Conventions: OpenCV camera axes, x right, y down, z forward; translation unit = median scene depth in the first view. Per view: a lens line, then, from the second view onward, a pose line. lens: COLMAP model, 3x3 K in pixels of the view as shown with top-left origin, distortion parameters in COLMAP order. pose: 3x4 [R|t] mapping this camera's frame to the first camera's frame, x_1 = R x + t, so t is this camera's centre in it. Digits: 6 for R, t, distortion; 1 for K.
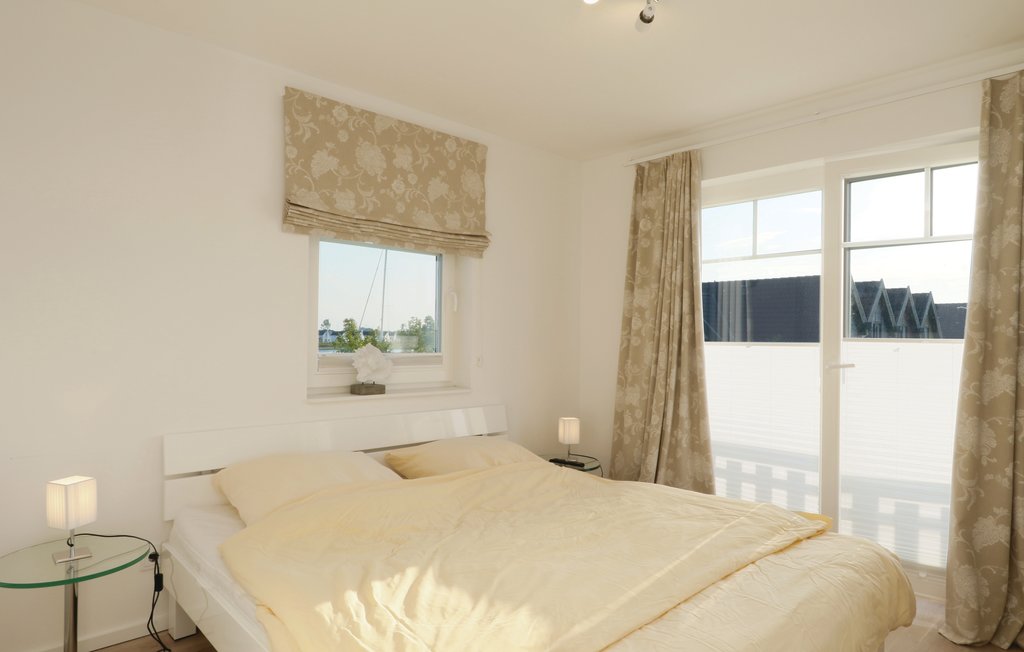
lens RADIAL K [[587.2, 0, 512.0], [0, 587.2, 326.0], [0, 0, 1]] dist [0.000128, 0.000269]
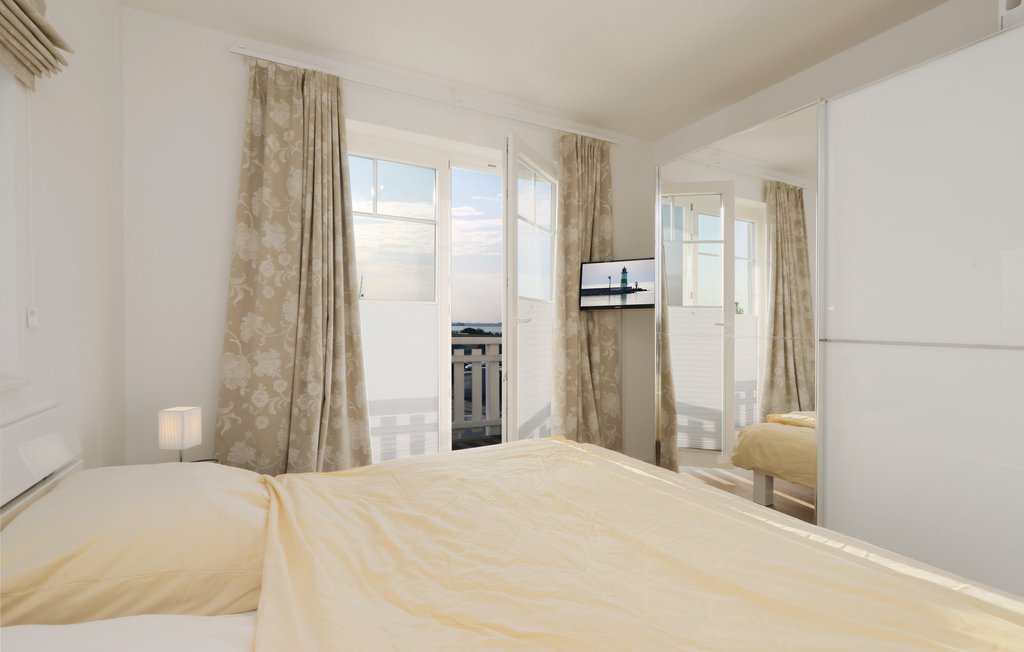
lens RADIAL K [[475.2, 0, 512.0], [0, 475.2, 326.0], [0, 0, 1]] dist [0.002263, 0.000155]
pose [[0.295594, -0.009527, 0.955266, -0.300825], [-0.031046, 0.999326, 0.019573, 0.049582], [-0.954809, -0.035443, 0.295099, 0.536324]]
